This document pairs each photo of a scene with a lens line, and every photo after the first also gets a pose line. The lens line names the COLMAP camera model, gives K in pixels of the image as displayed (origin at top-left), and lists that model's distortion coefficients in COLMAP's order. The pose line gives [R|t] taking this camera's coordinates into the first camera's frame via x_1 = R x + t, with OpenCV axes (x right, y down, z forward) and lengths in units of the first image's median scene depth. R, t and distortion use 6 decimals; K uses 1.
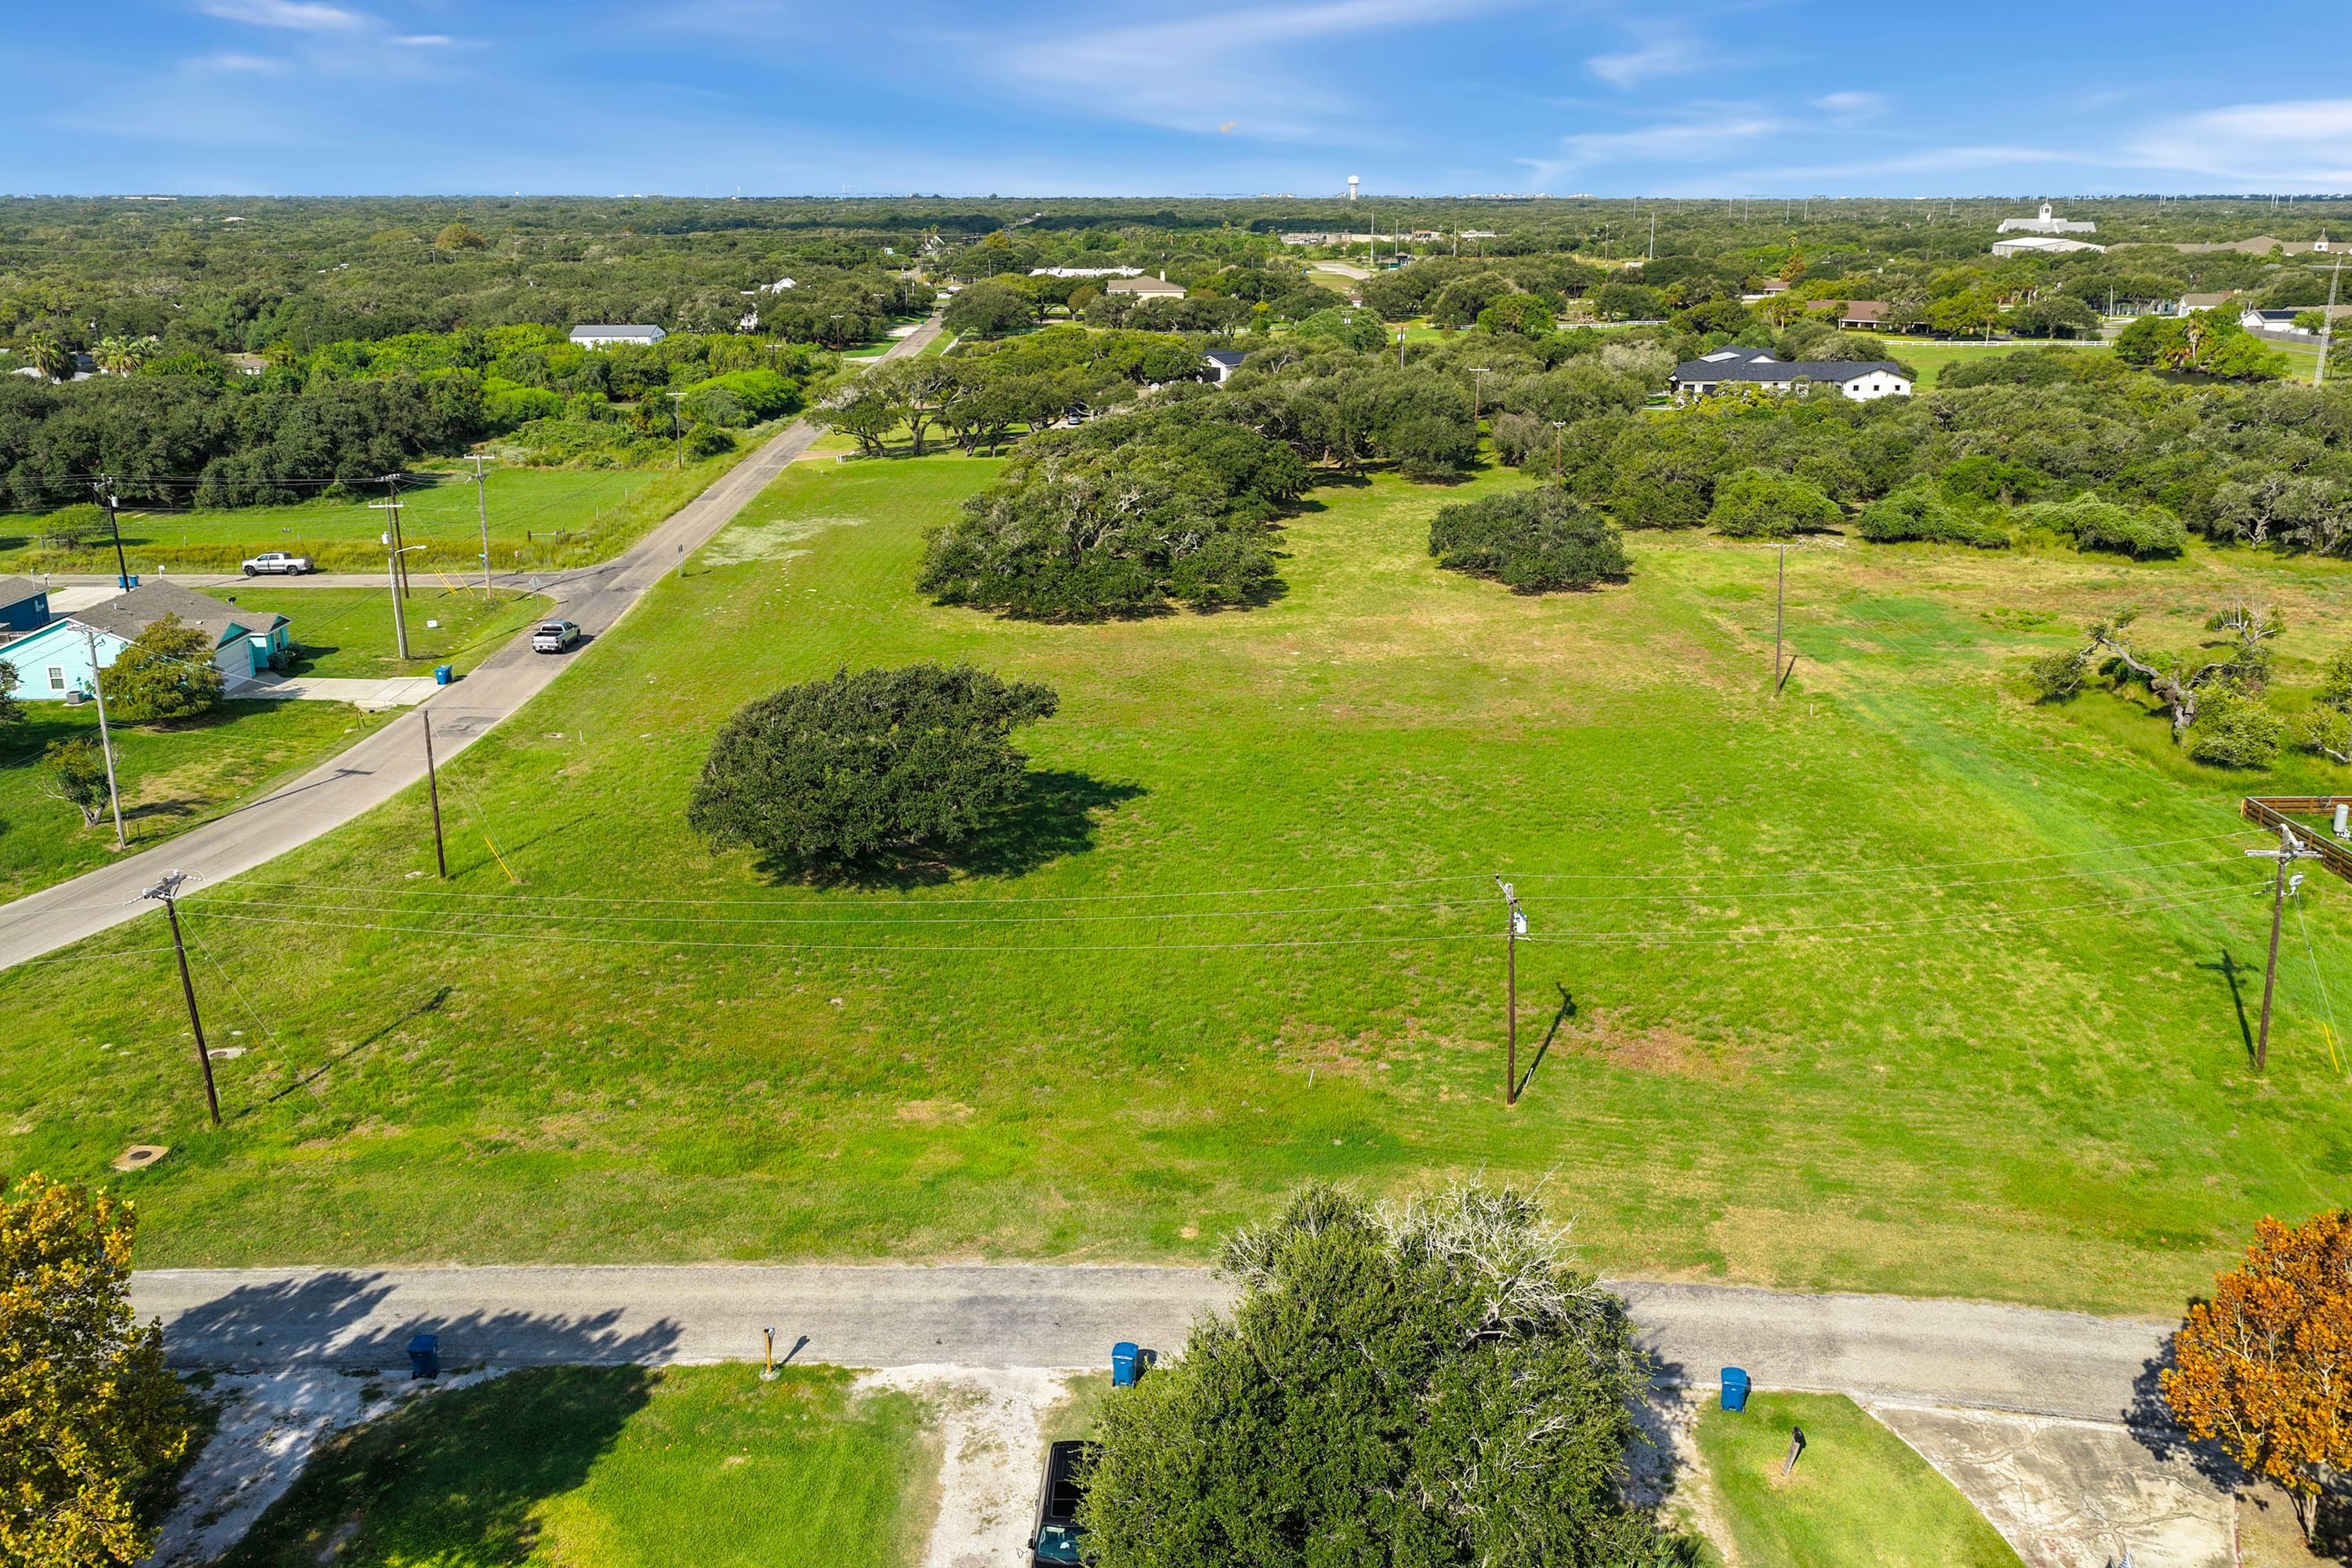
lens RADIAL K [[1950.4, 0, 1179.4], [0, 1950.4, 784.7], [0, 0, 1]] dist [-0.016324, 0.048394]
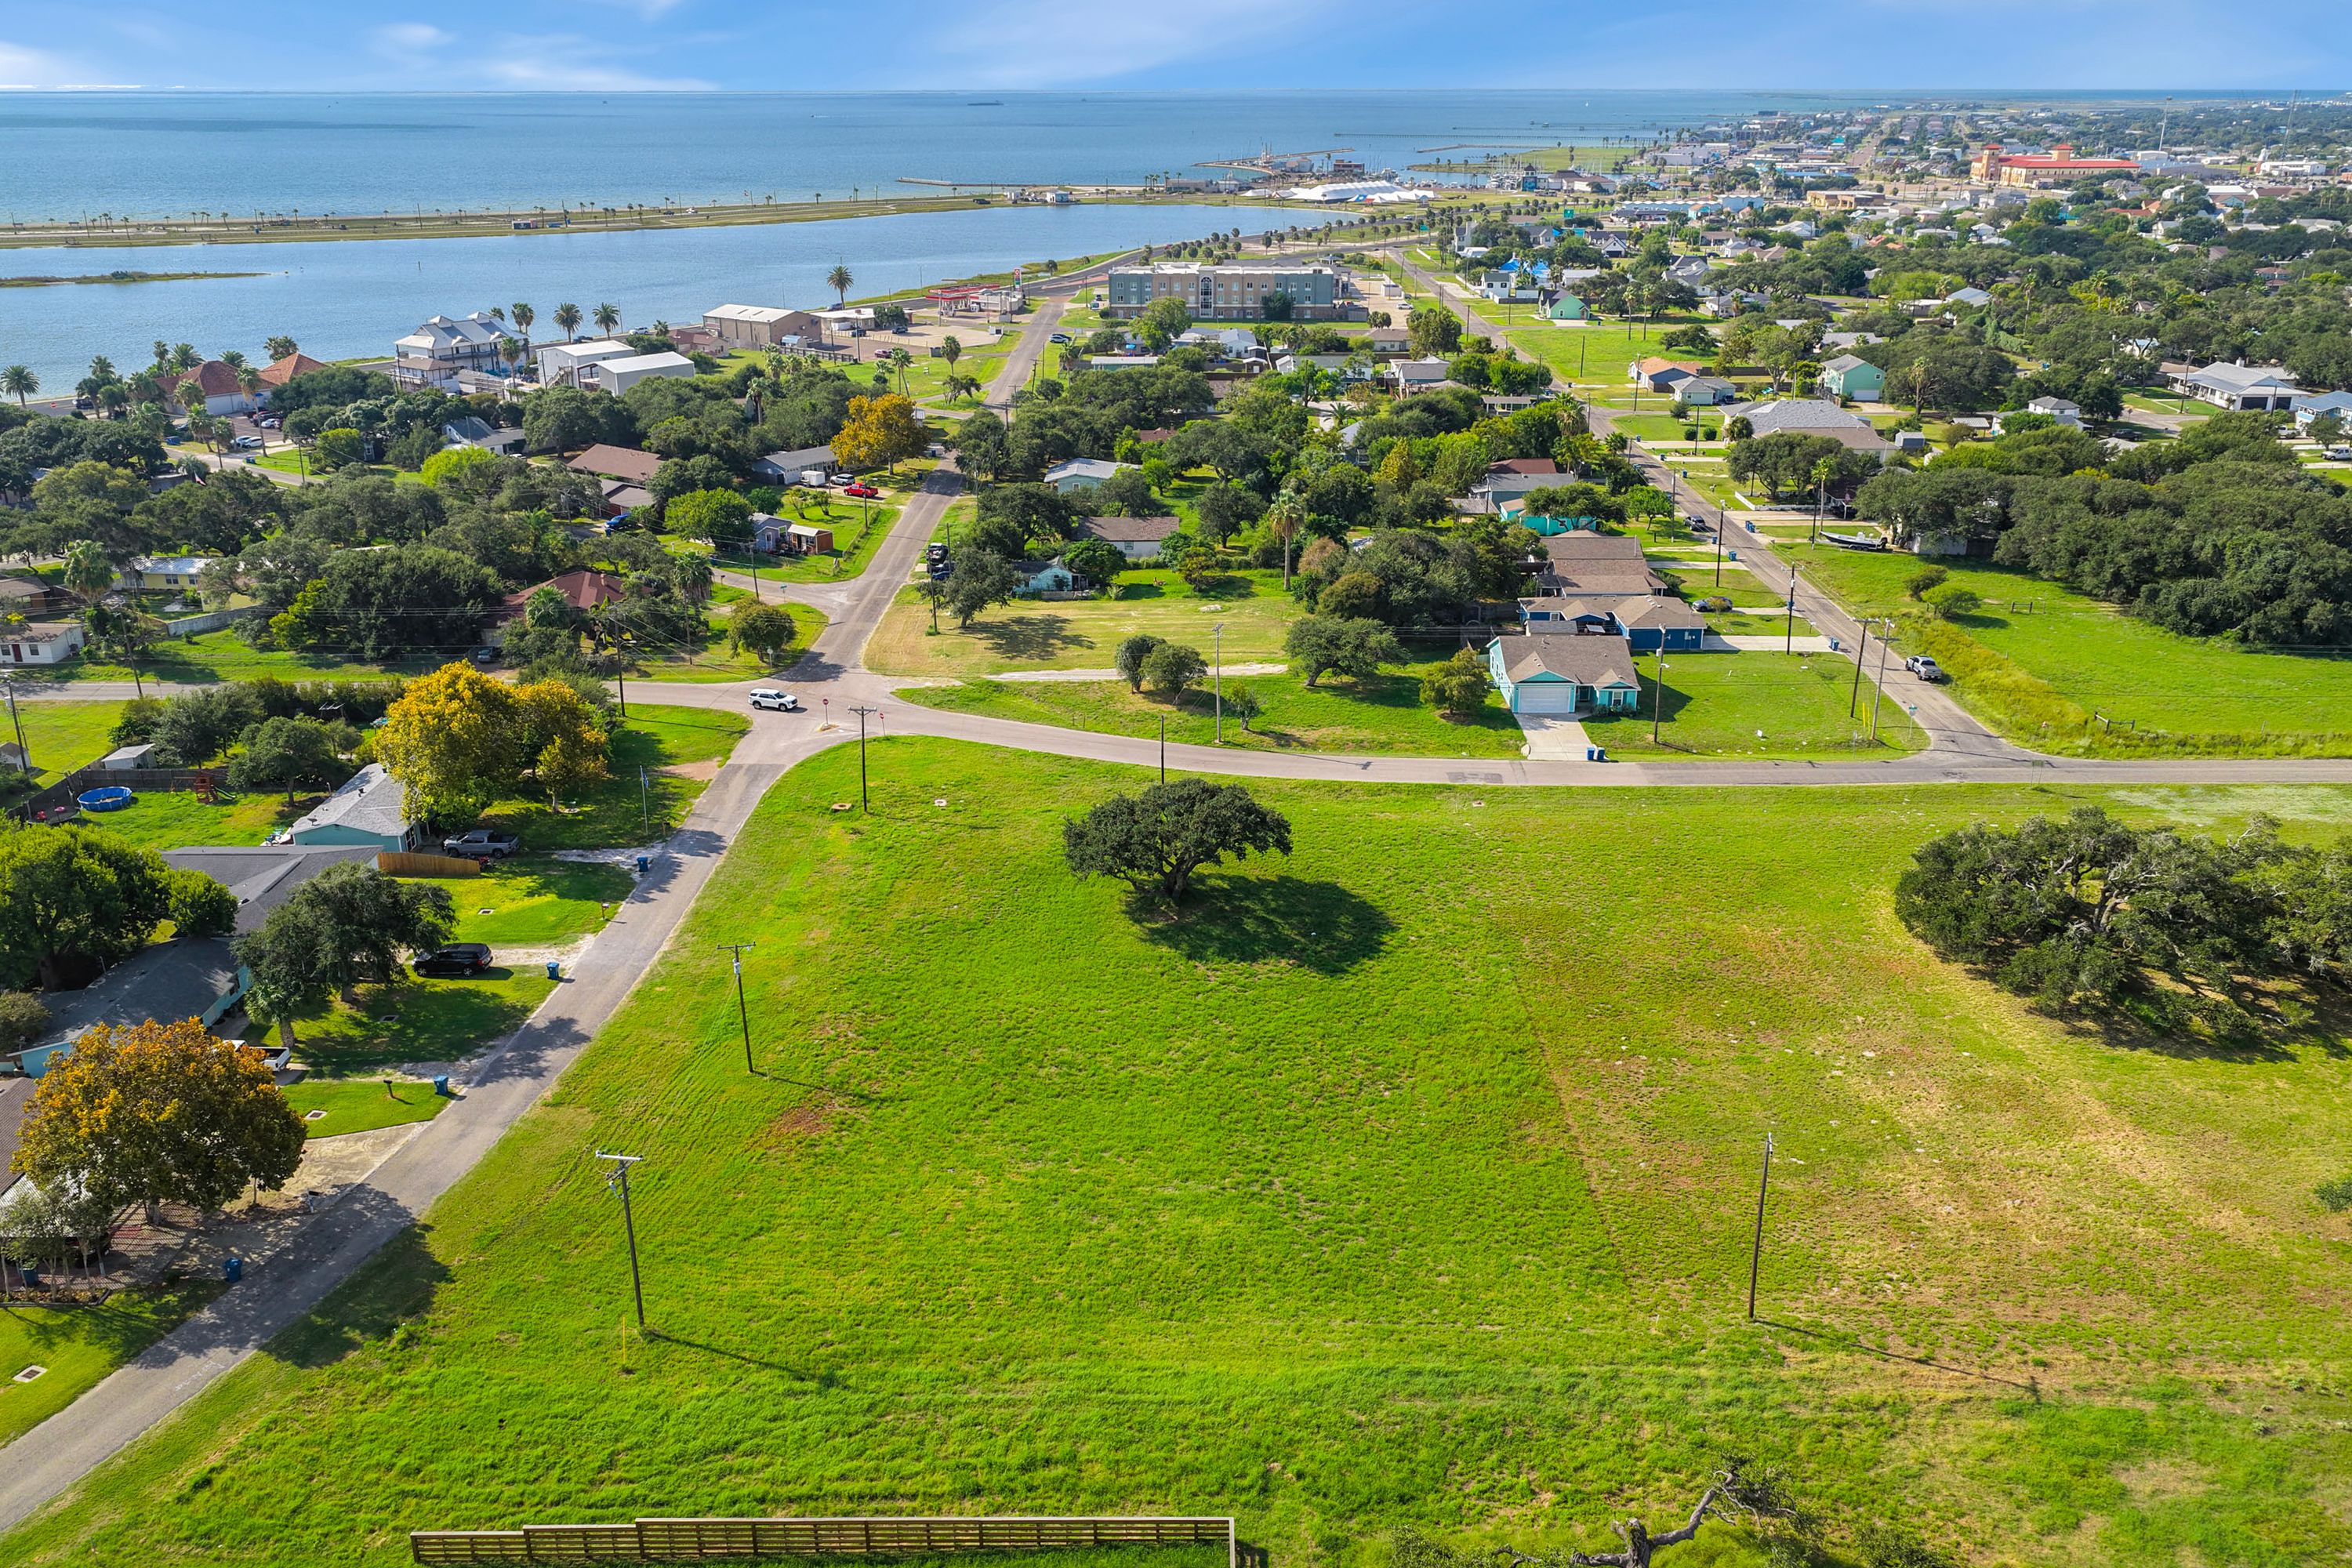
lens RADIAL K [[1962.5, 0, 1176.0], [0, 1962.5, 784.0], [0, 0, 1]] dist [-0.034347, 0.082345]
pose [[-0.031927, 0.339239, -0.940158, 1.159619], [-0.292492, 0.896287, 0.333342, -0.512512], [0.955735, 0.285632, 0.070609, 0.795691]]
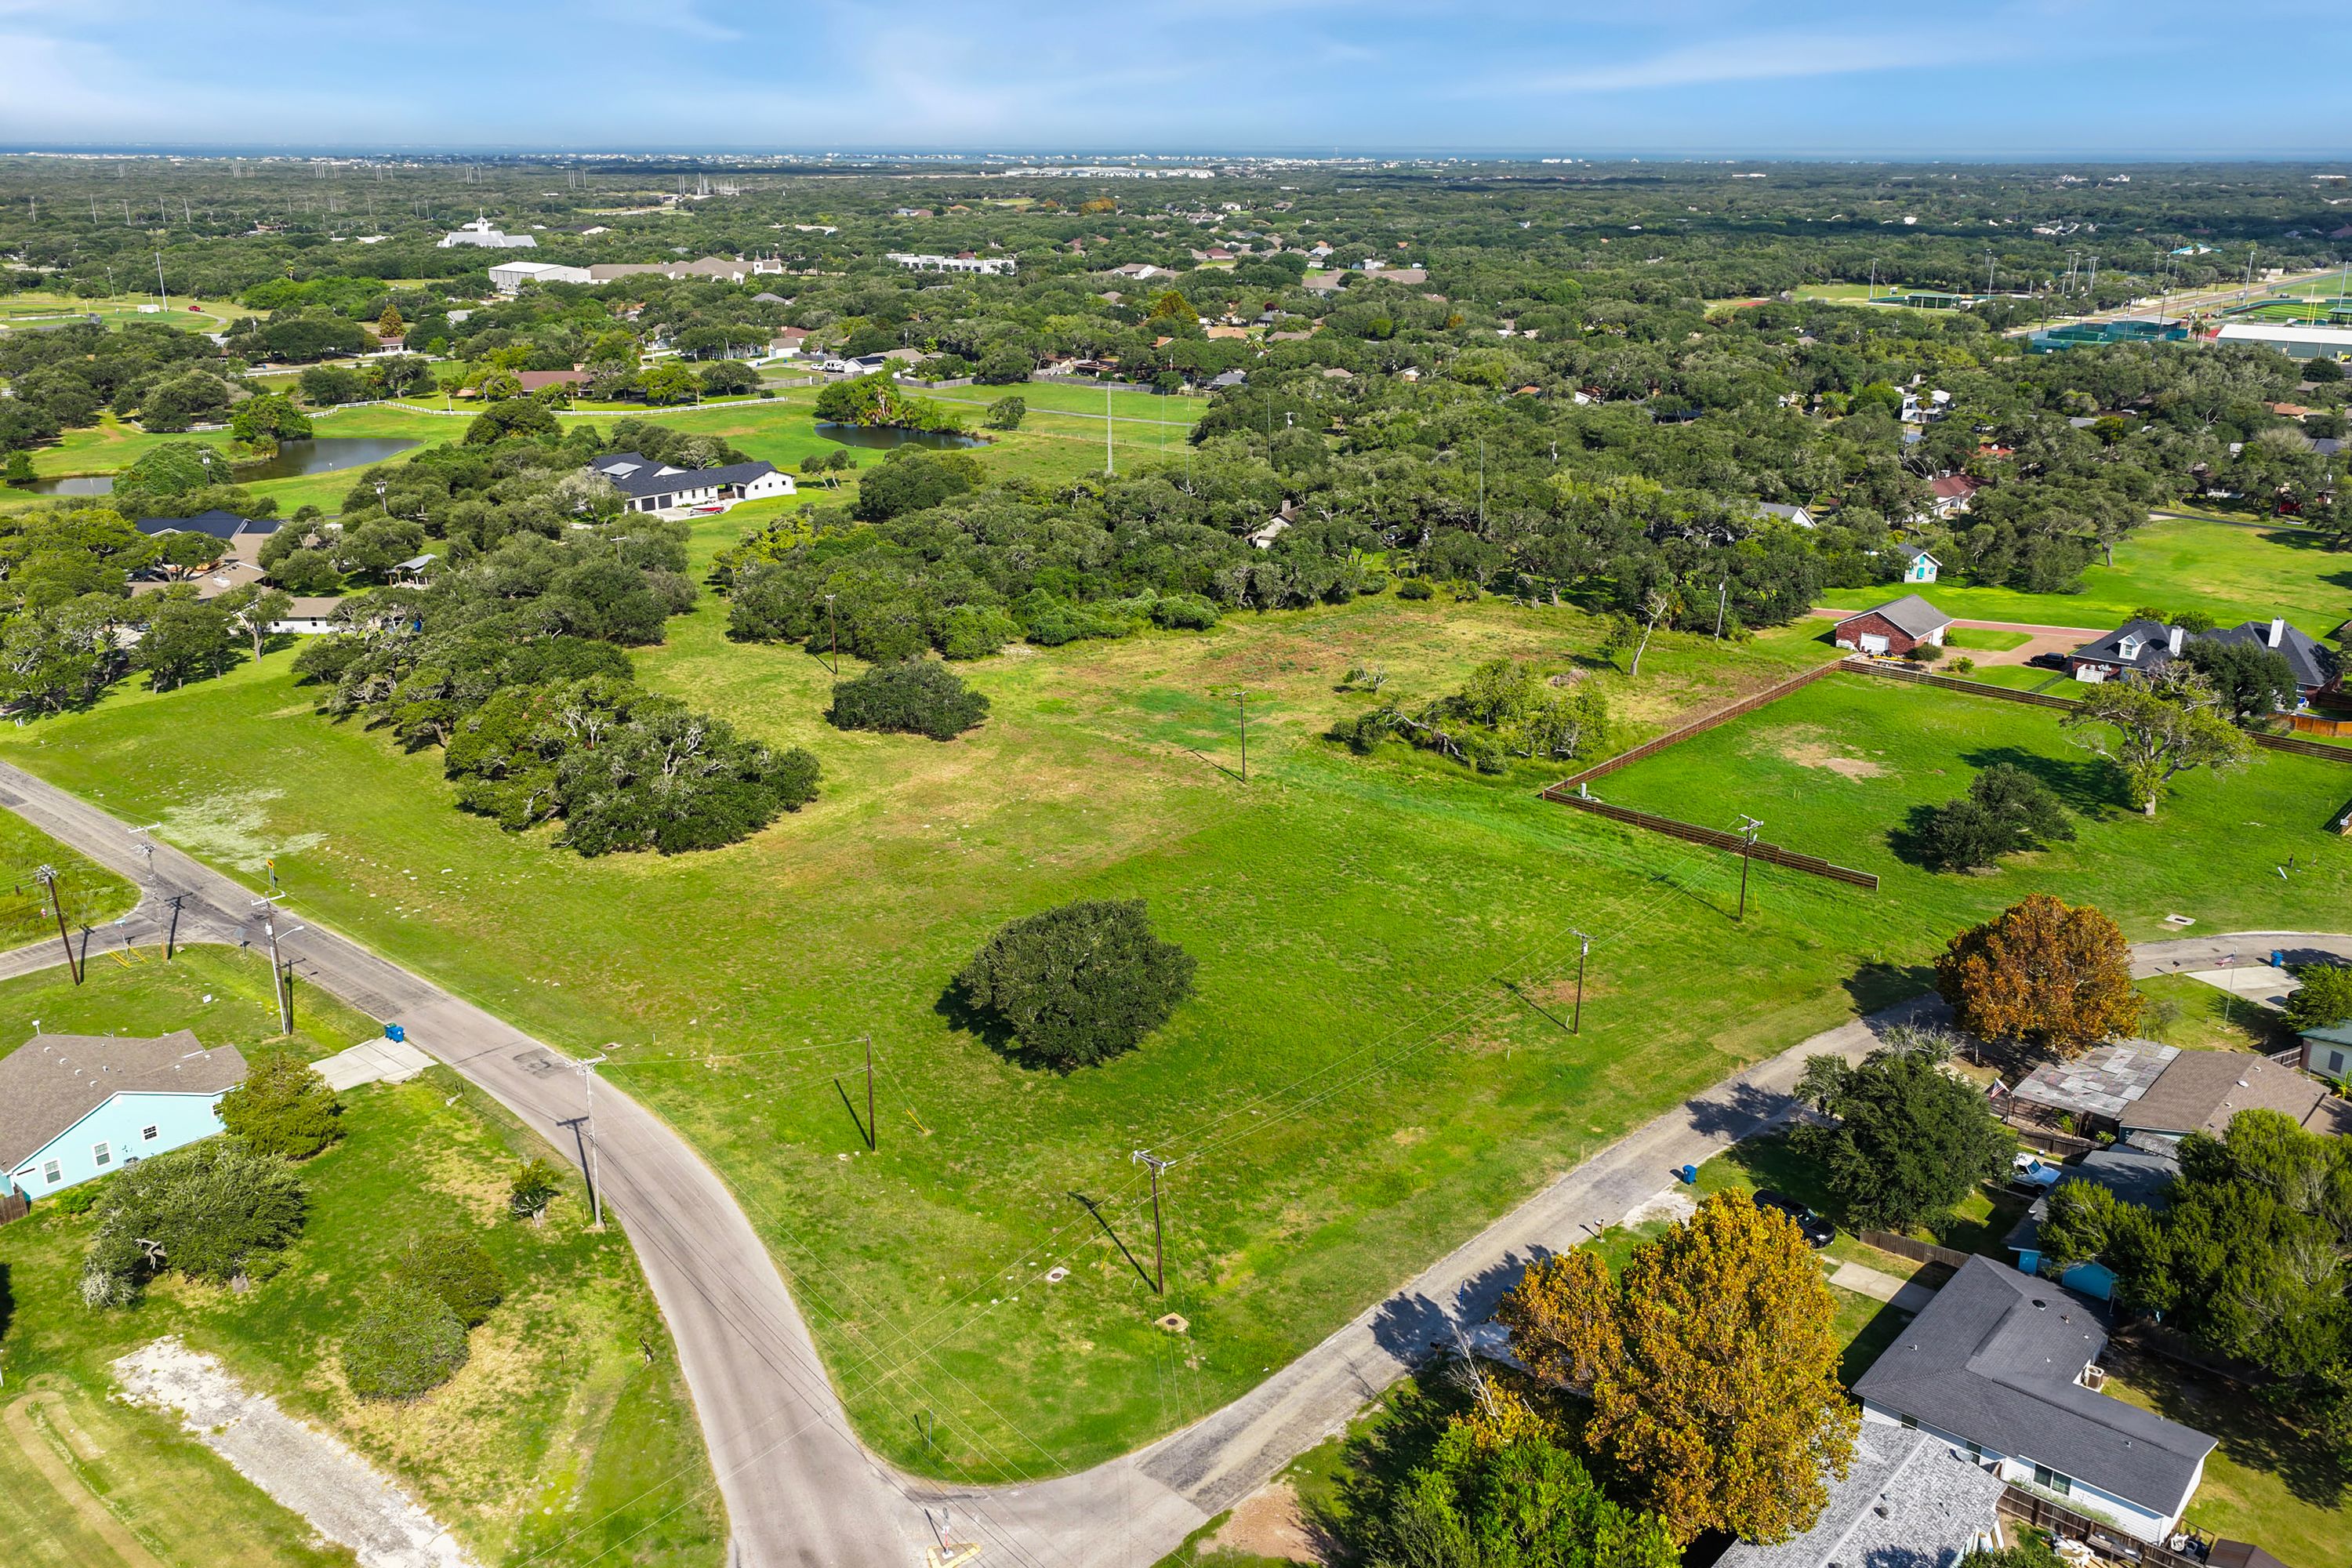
lens RADIAL K [[1959.4, 0, 1176.0], [0, 1959.4, 784.0], [0, 0, 1]] dist [-0.011844, 0.006292]
pose [[0.684632, -0.225953, 0.692983, -1.020920], [0.210443, 0.971525, 0.108868, -0.278400], [-0.697849, 0.071299, 0.712687, -0.135563]]
